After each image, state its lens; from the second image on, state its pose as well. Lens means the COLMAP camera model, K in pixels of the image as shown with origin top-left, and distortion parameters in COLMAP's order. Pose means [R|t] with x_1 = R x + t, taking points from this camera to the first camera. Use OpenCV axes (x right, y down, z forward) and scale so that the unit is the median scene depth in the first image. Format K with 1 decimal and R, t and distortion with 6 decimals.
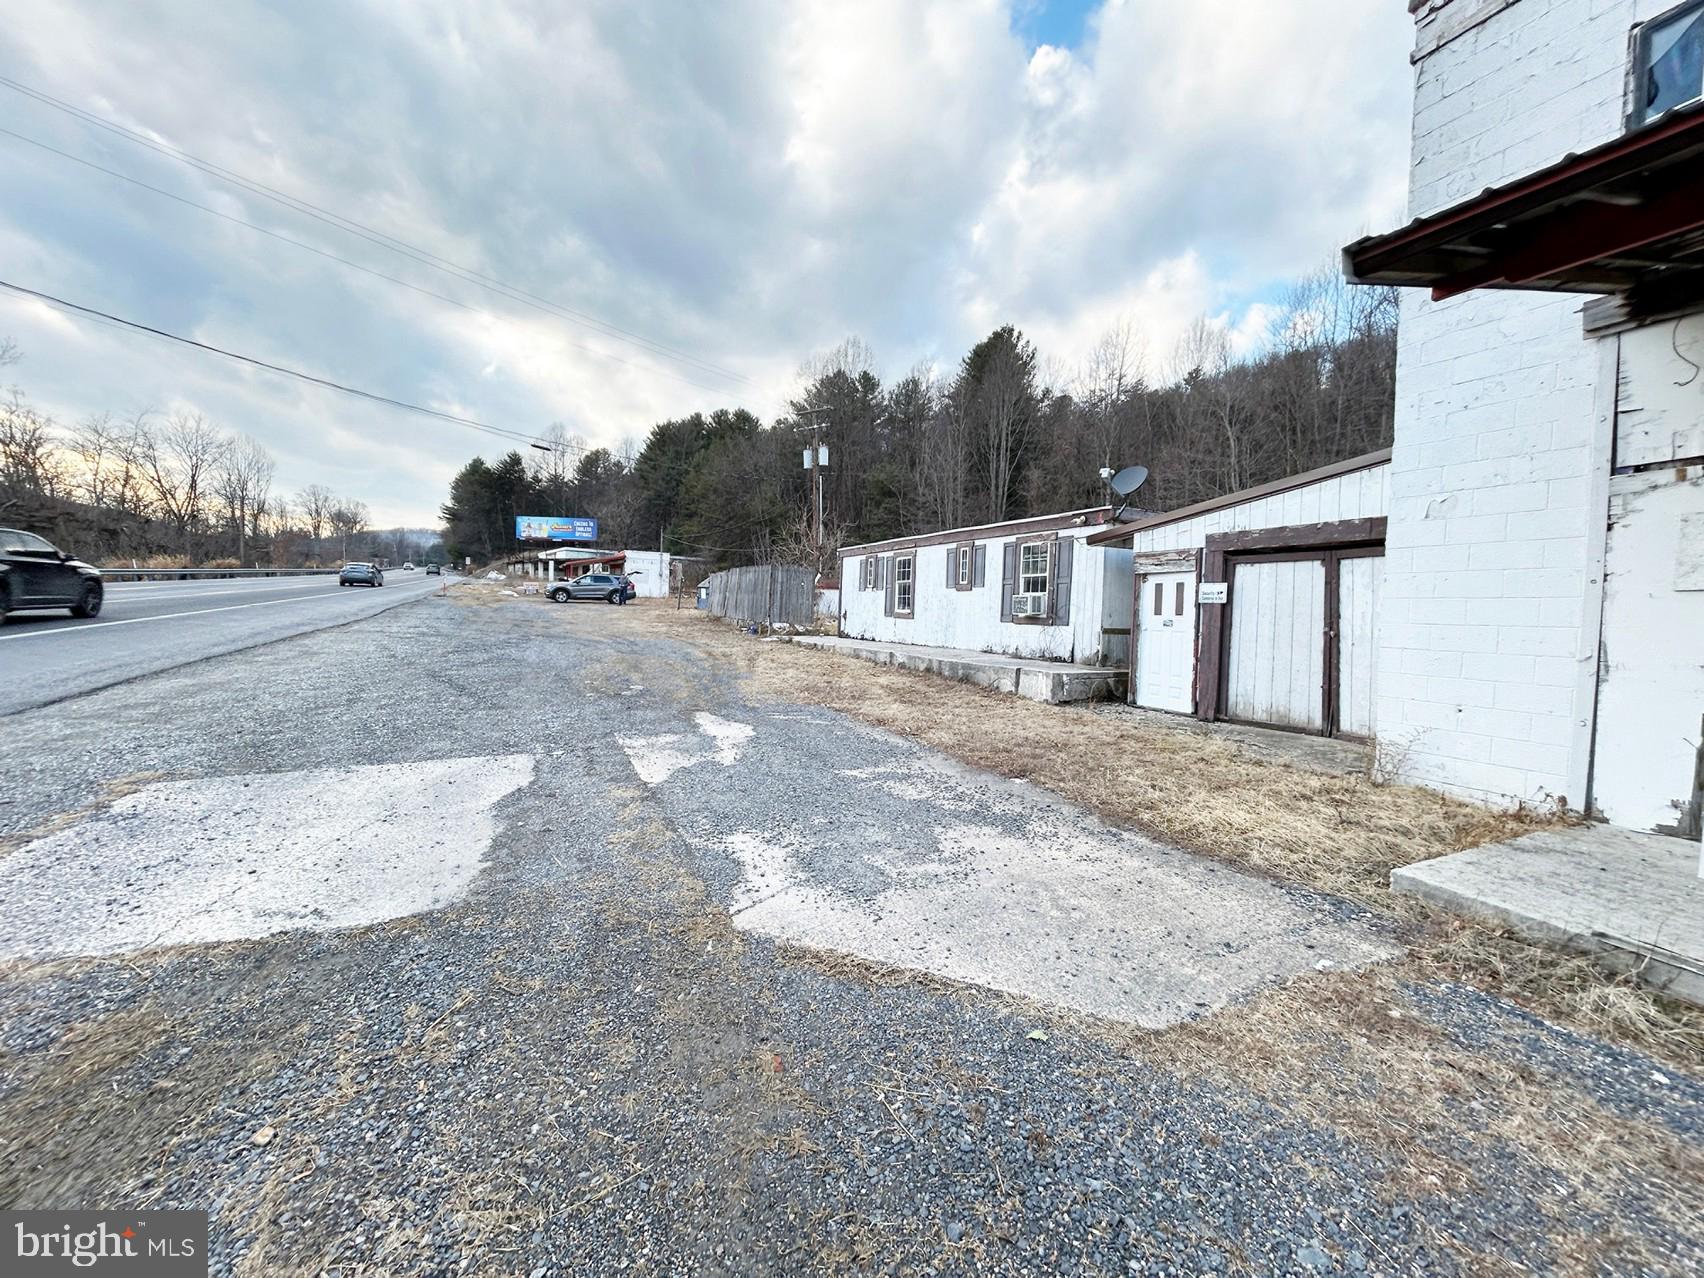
lens RADIAL K [[688.8, 0, 841.3], [0, 688.8, 637.3], [0, 0, 1]] dist [-0.000397, 0.000022]
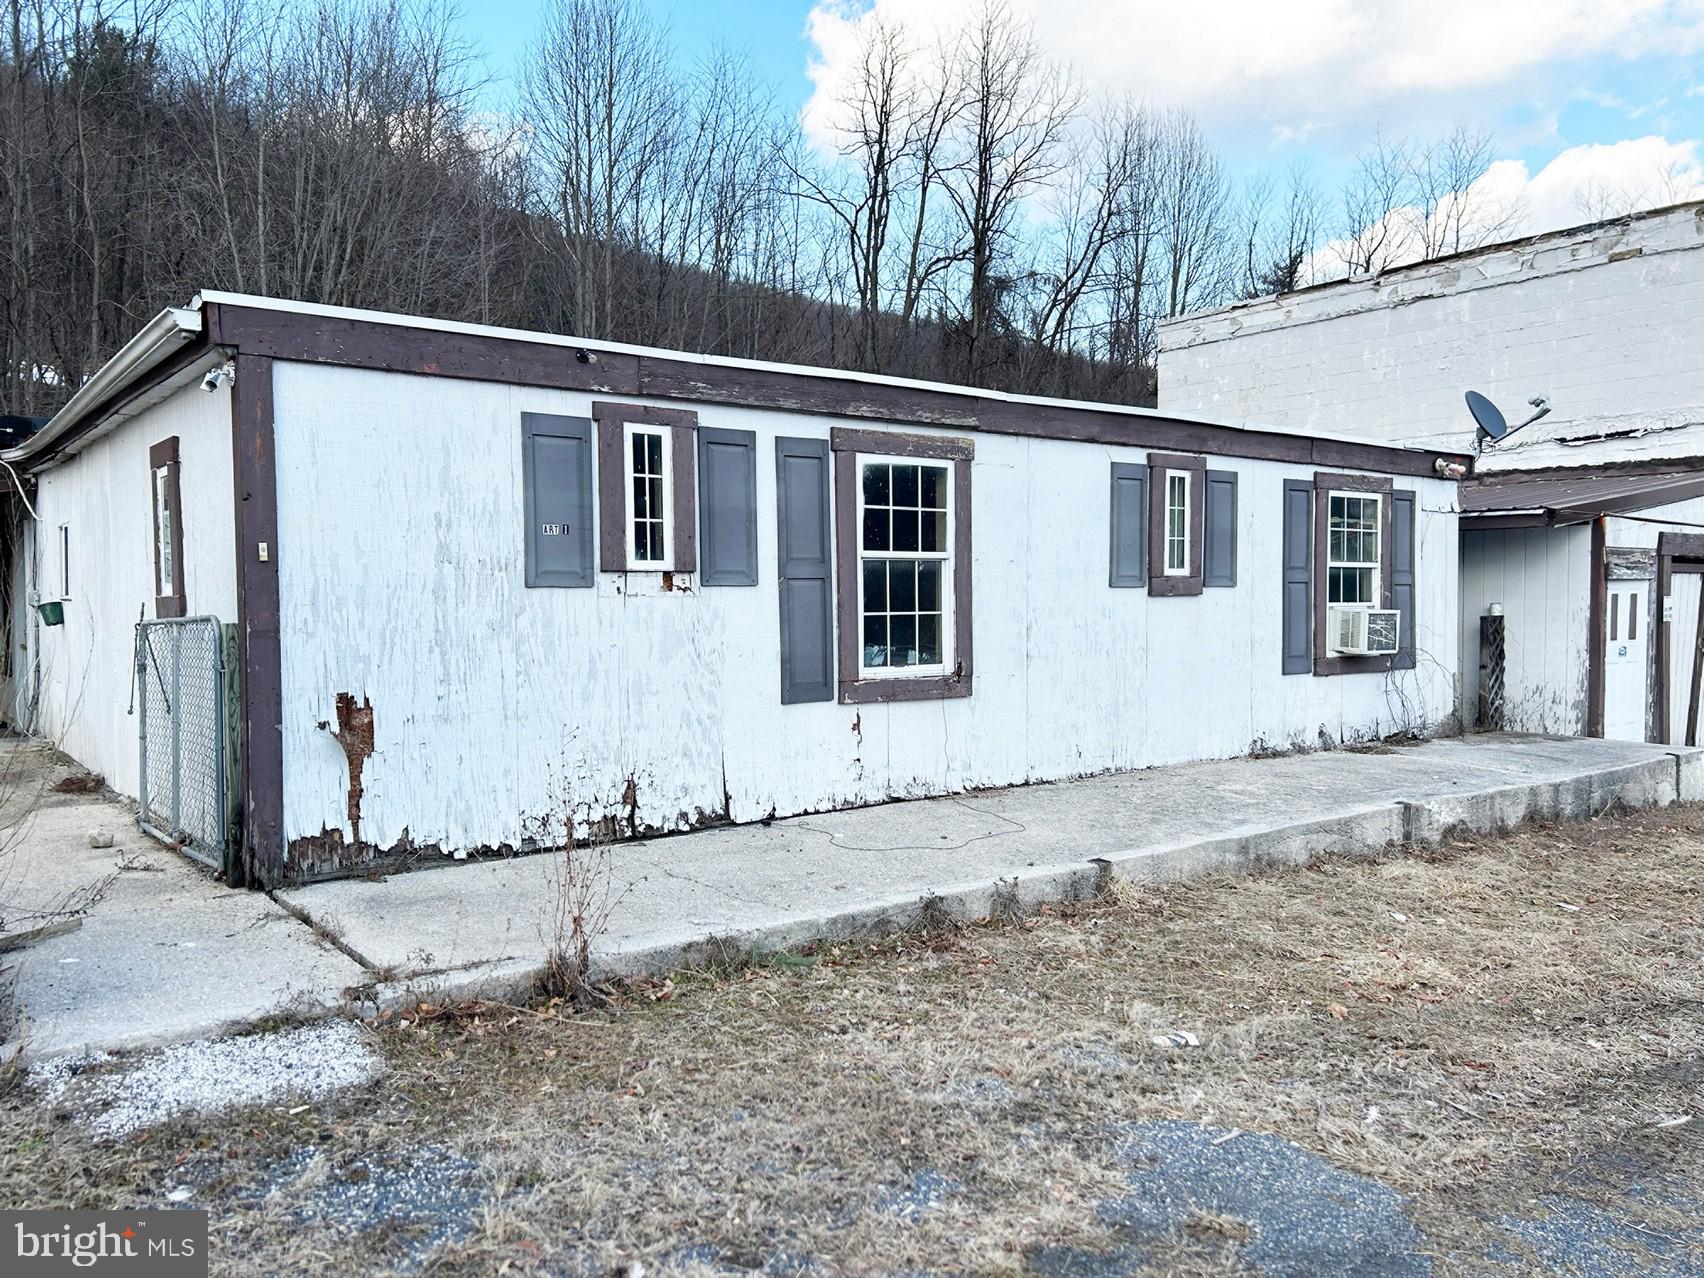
lens RADIAL K [[1287.8, 0, 847.9], [0, 1287.8, 635.4], [0, 0, 1]] dist [0.015939, 0.001666]
pose [[-0.154255, -0.048253, 0.986852, -0.429699], [0.041957, 0.997586, 0.055337, -0.089867], [-0.987140, 0.049942, -0.151858, 1.253457]]
